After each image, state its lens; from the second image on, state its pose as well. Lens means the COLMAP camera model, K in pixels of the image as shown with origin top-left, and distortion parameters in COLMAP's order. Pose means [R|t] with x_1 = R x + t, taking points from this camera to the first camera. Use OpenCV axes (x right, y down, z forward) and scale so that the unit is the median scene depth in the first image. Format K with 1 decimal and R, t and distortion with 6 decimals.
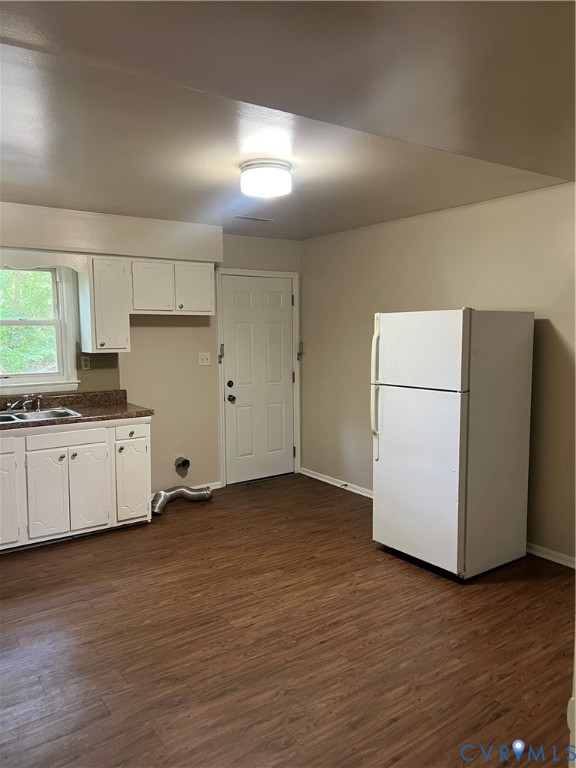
lens RADIAL K [[575.3, 0, 285.7], [0, 575.3, 385.1], [0, 0, 1]] dist [0.040903, -0.012147]
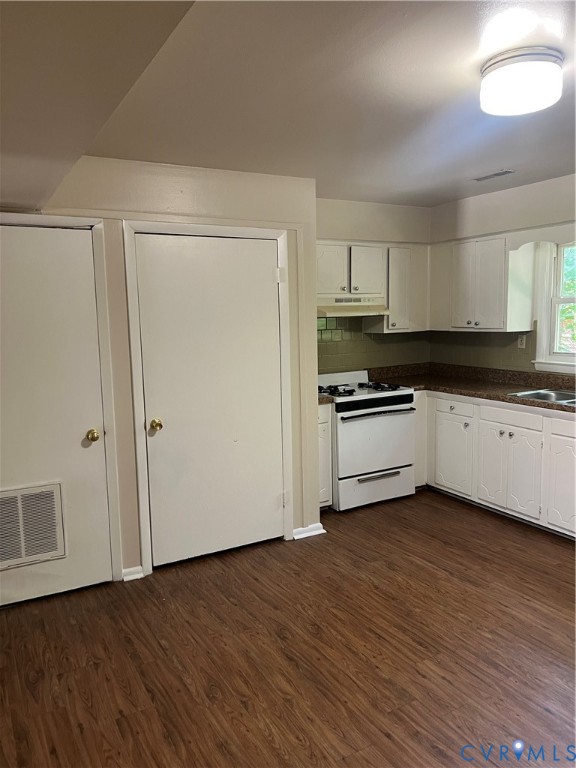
lens RADIAL K [[575.3, 0, 286.8], [0, 575.3, 386.4], [0, 0, 1]] dist [0.040903, -0.012147]
pose [[-0.085511, 0.129963, -0.987825, 0.716772], [-0.068885, 0.988312, 0.135990, -0.083559], [0.993953, 0.079675, -0.075559, 0.853206]]
